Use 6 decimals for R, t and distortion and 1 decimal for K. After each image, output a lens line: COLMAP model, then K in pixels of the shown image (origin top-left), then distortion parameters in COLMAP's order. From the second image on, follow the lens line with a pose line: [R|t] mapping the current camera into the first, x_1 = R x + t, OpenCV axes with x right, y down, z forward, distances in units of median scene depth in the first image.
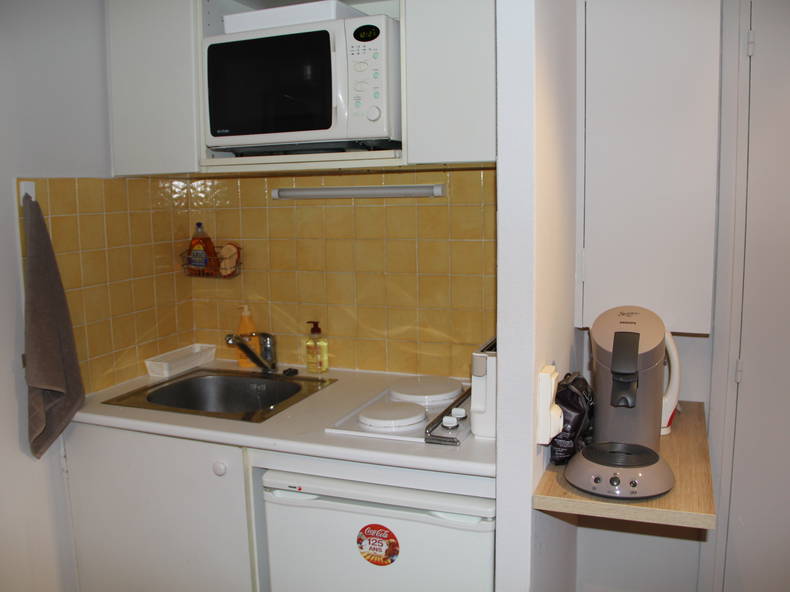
lens RADIAL K [[721.1, 0, 395.0], [0, 721.1, 296.0], [0, 0, 1]] dist [-0.158340, 0.101969]
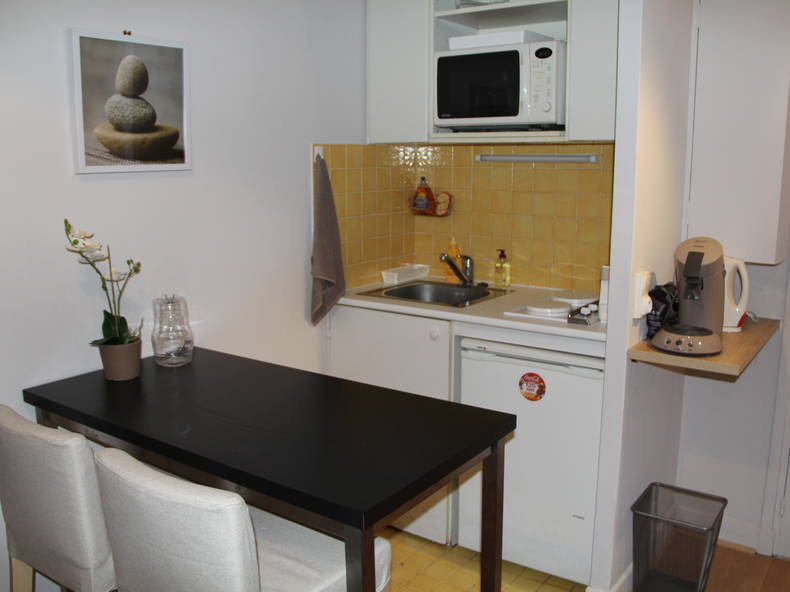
lens RADIAL K [[721.1, 0, 395.0], [0, 721.1, 296.0], [0, 0, 1]] dist [-0.158340, 0.101969]
pose [[0.963737, 0.062572, -0.259414, 0.070398], [-0.049604, 0.997184, 0.056245, 0.070448], [0.262203, -0.041337, 0.964127, -0.510092]]
